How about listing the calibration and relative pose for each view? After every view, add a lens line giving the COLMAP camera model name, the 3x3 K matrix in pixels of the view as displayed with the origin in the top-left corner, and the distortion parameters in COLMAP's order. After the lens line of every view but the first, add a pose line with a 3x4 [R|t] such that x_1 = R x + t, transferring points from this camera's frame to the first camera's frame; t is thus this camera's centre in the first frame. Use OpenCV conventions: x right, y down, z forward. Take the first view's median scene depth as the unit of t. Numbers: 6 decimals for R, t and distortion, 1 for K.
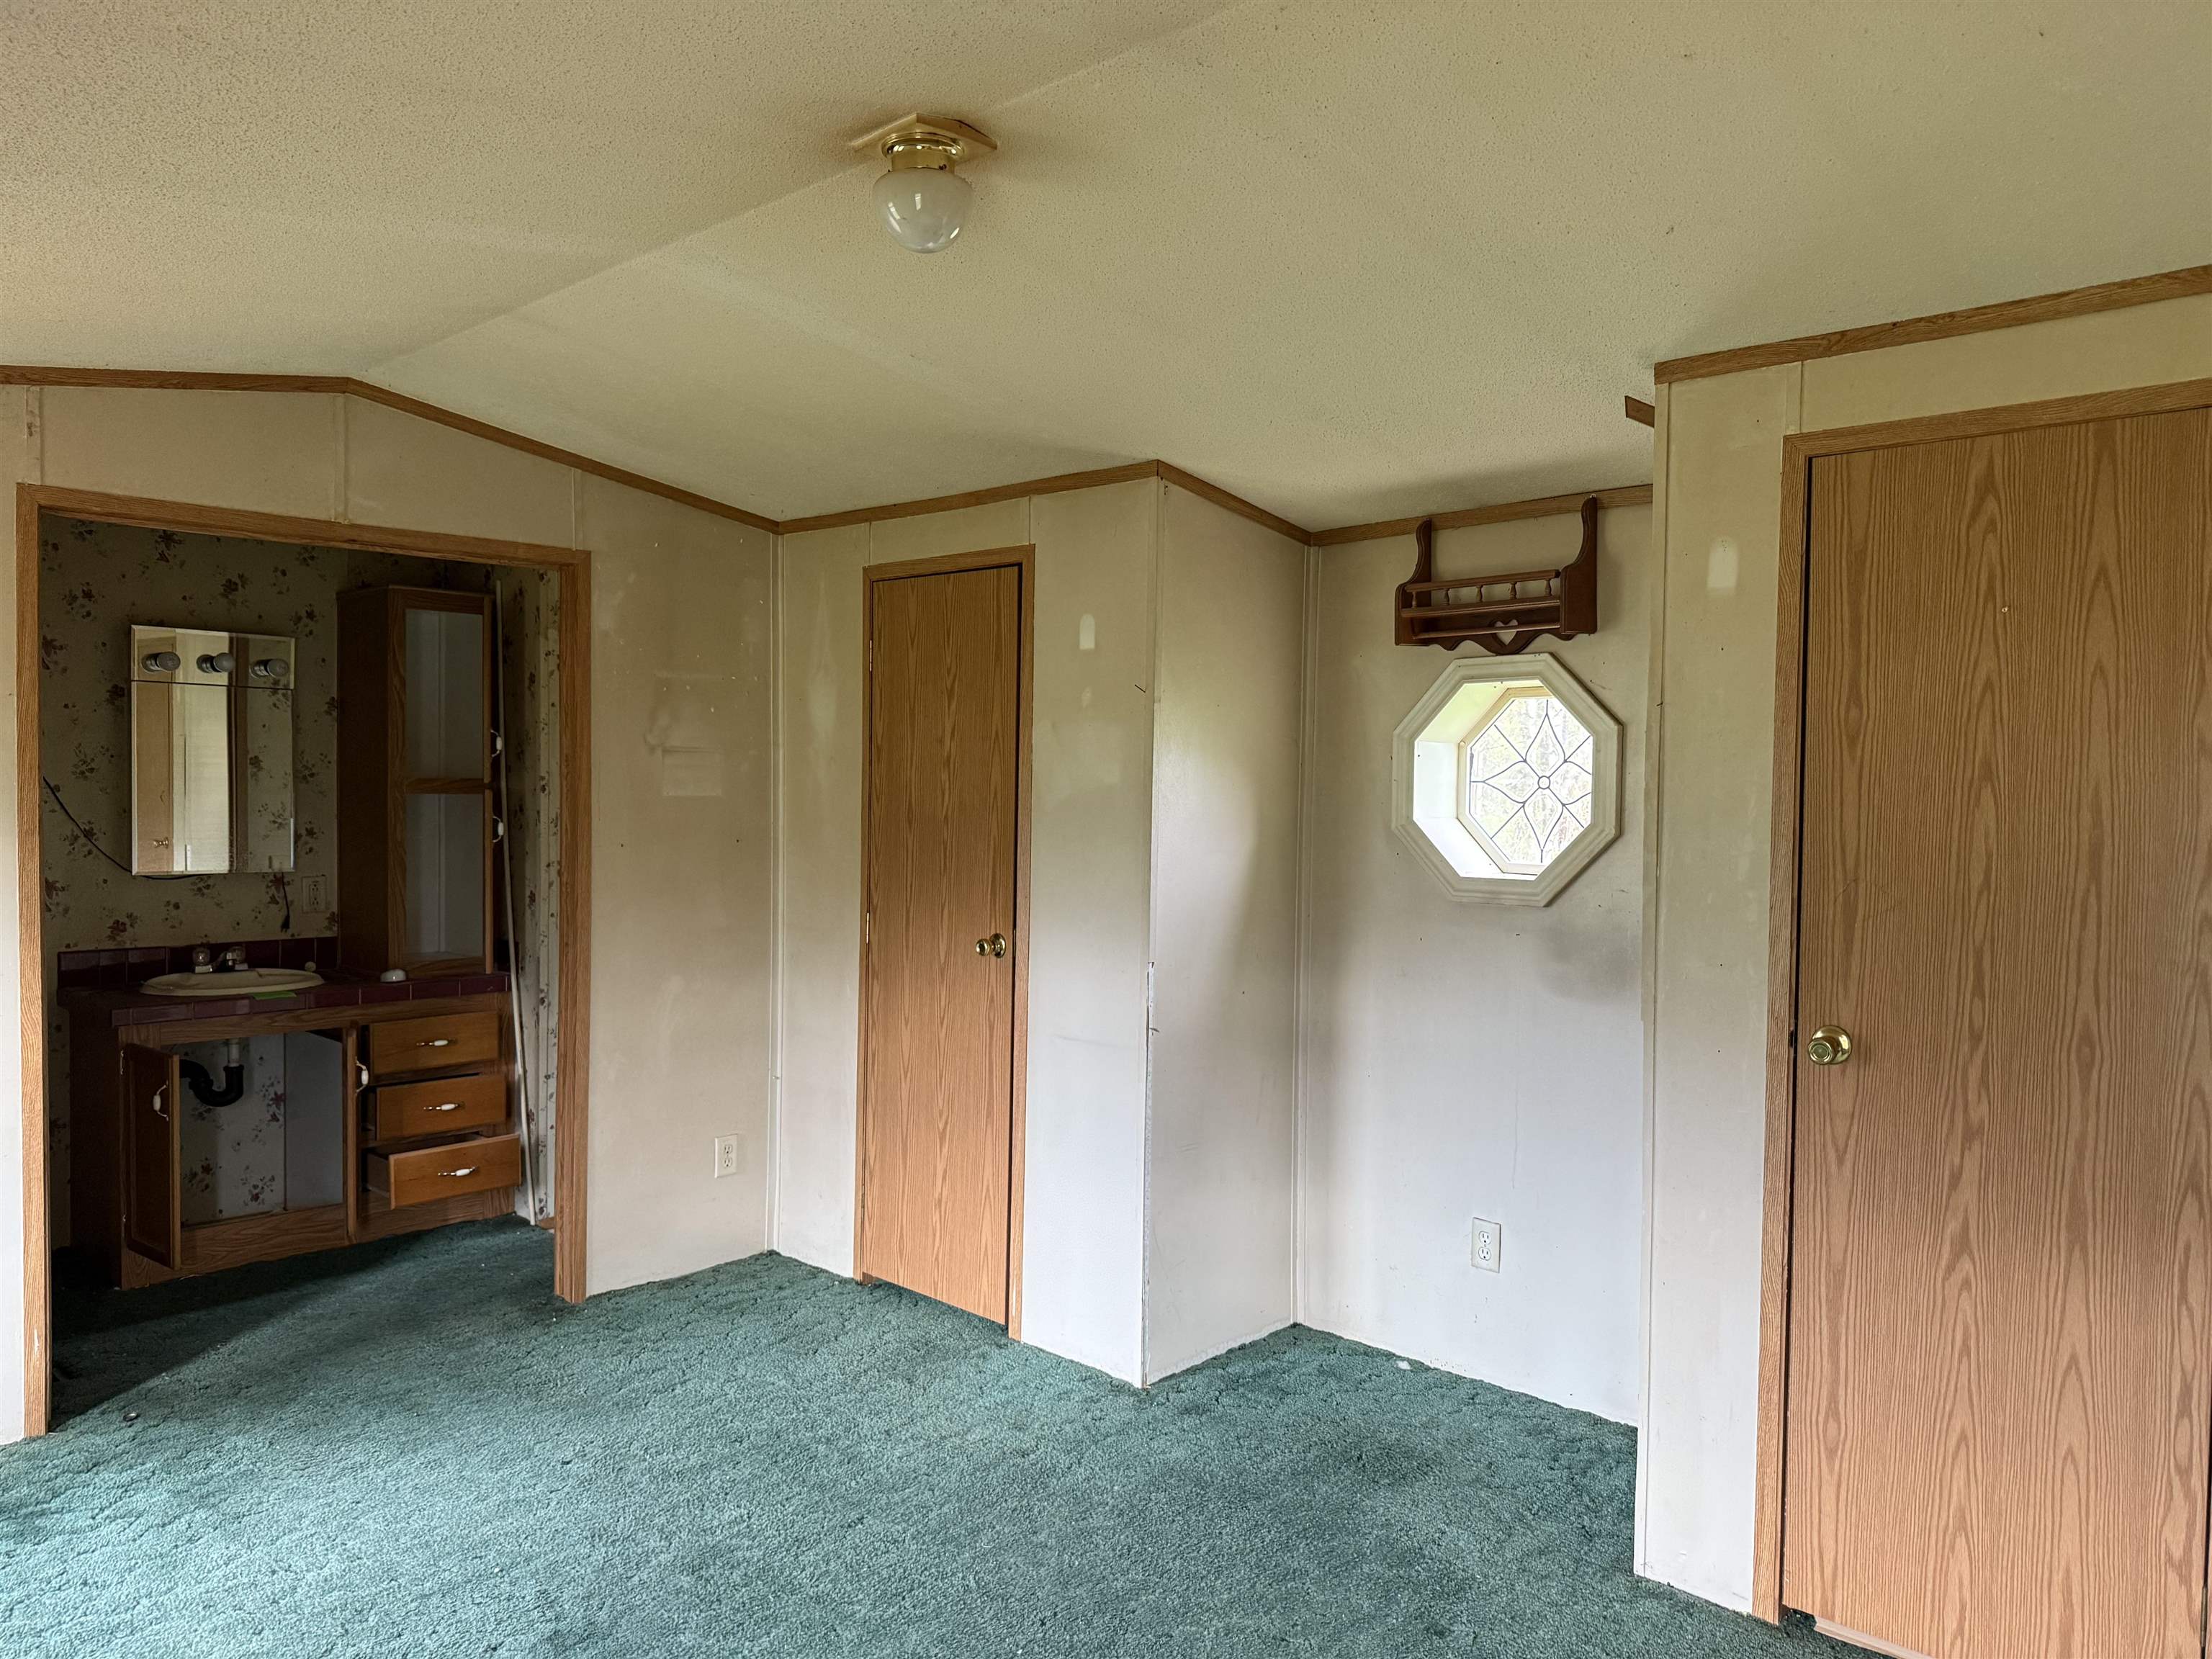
lens RADIAL K [[1554.9, 0, 1110.8], [0, 1554.9, 837.1], [0, 0, 1]] dist [-0.003986, -0.005785]
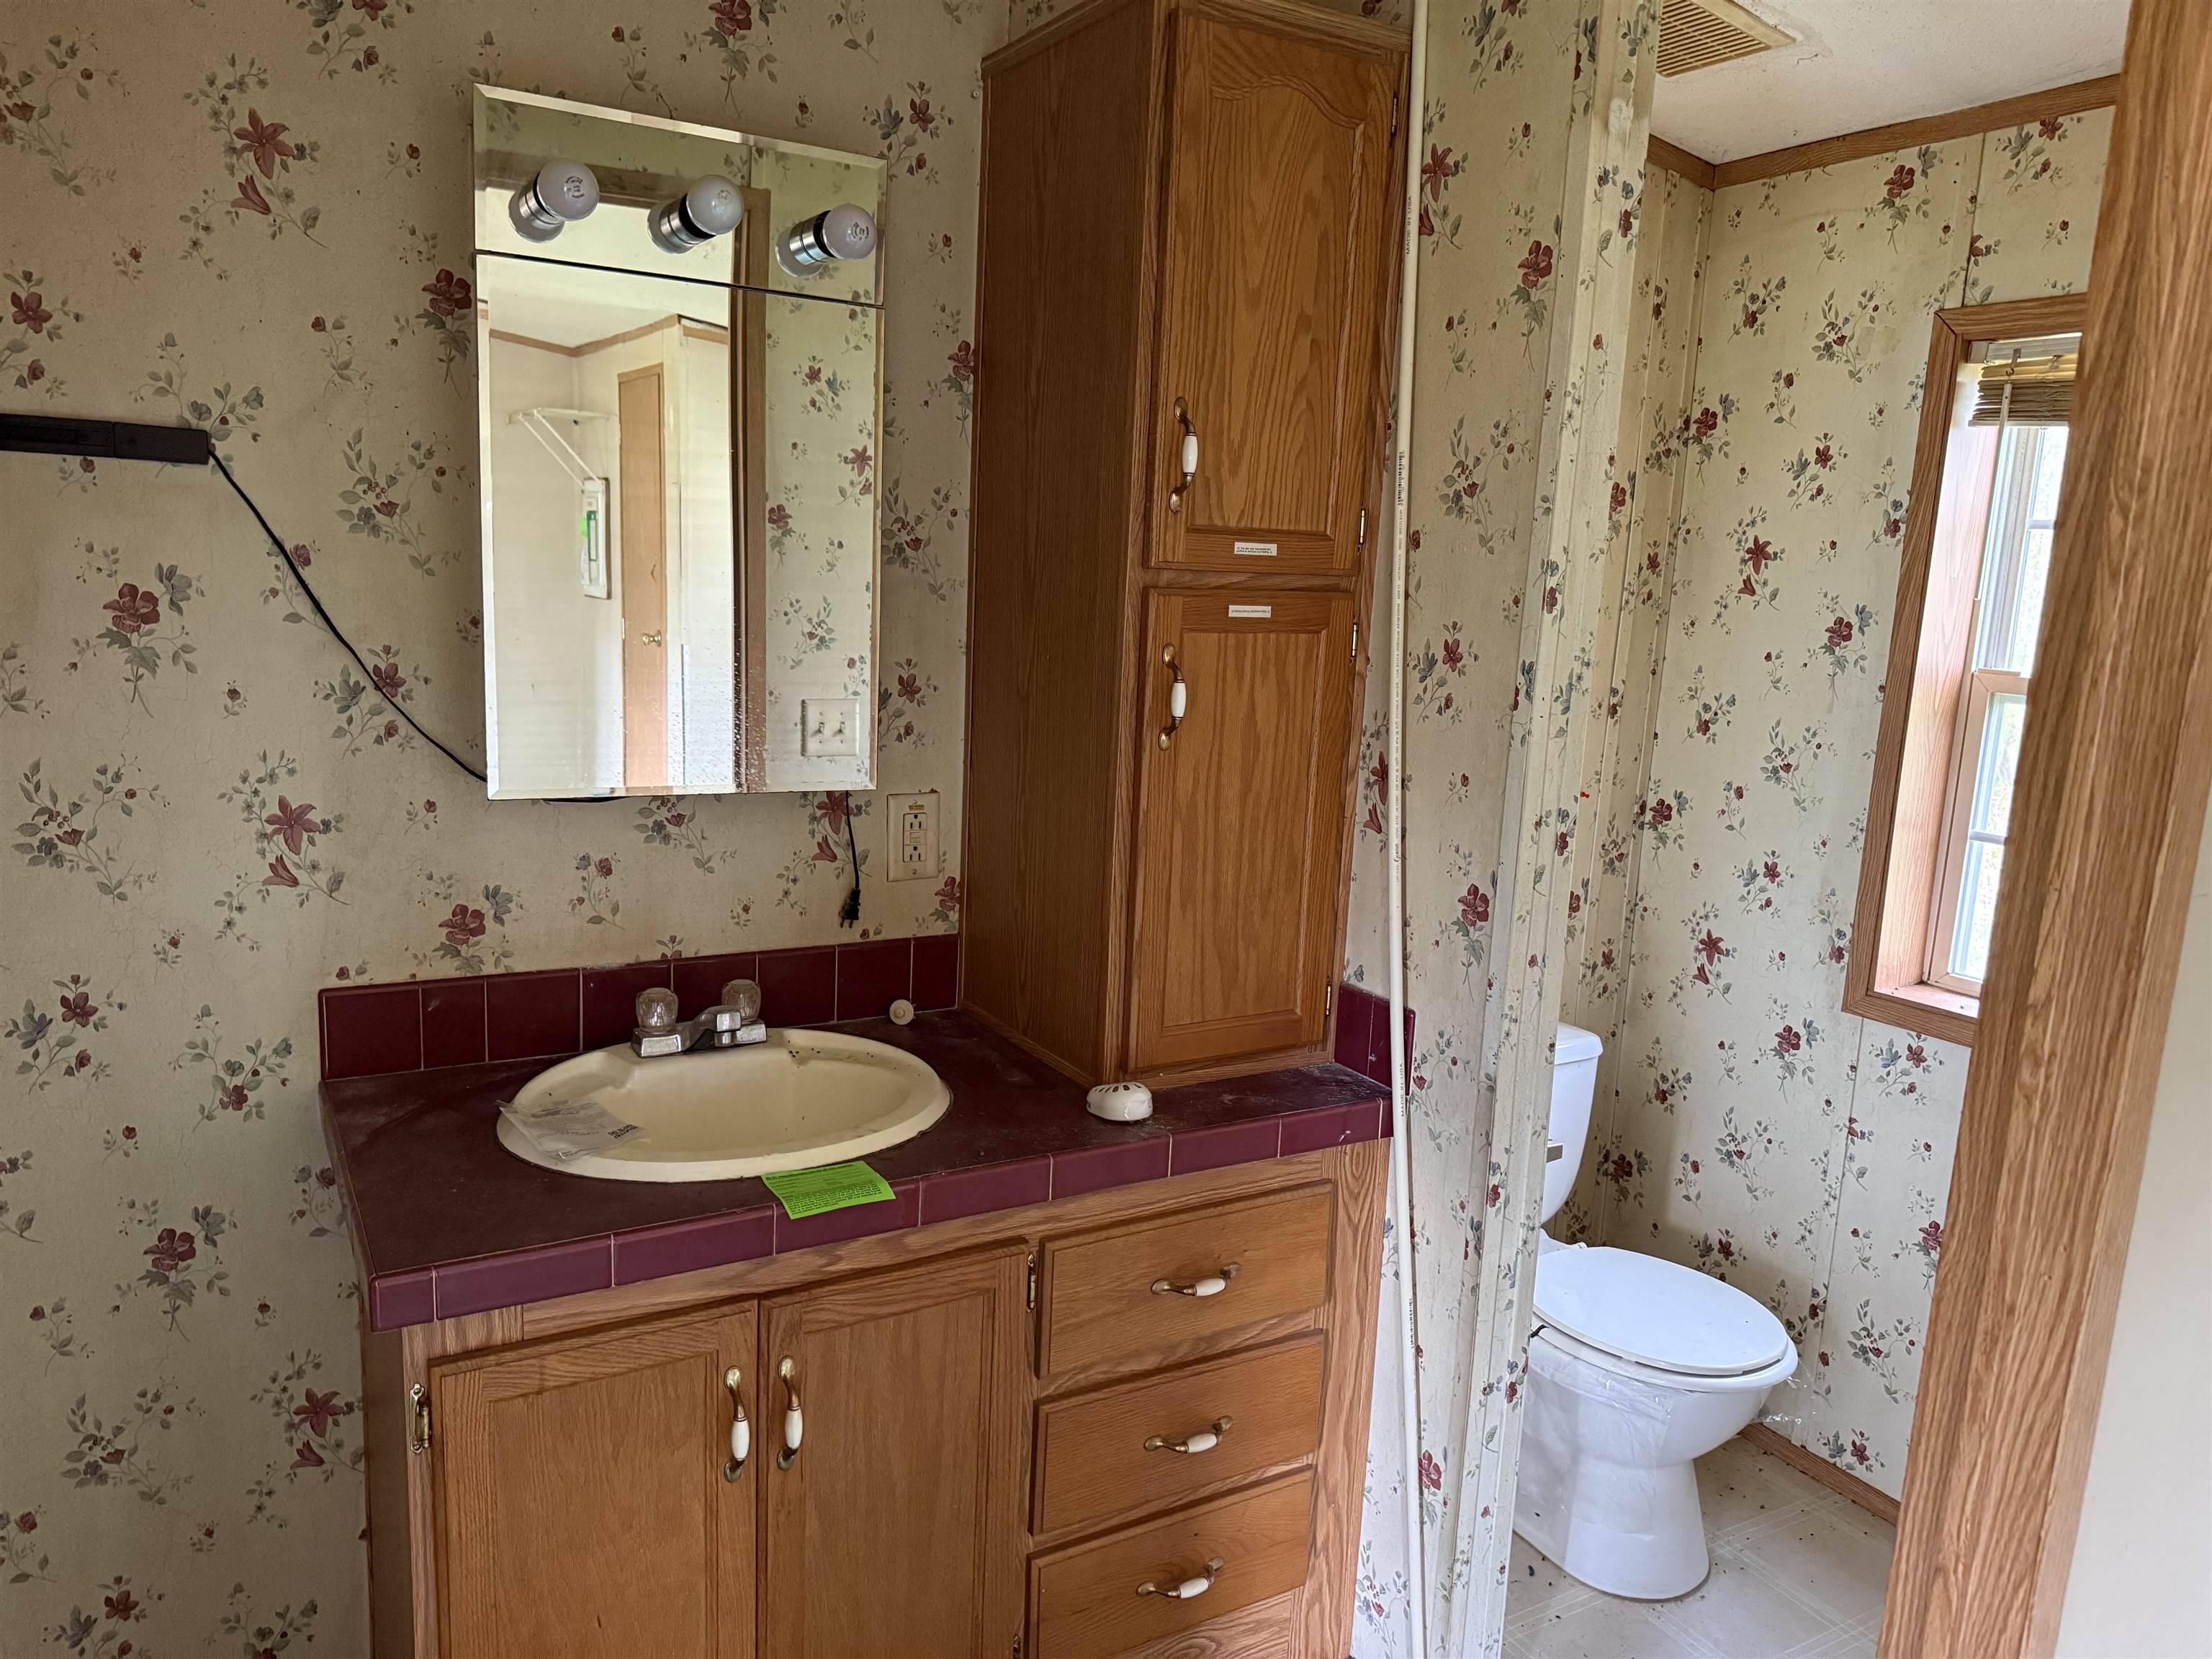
lens RADIAL K [[1523.7, 0, 1106.0], [0, 1523.7, 829.5], [0, 0, 1]] dist [0.079563, -0.120273]
pose [[0.958487, 0.077437, -0.274421, -0.371565], [-0.041253, 0.989951, 0.135262, -0.023344], [0.282137, -0.118326, 0.952049, 0.662109]]
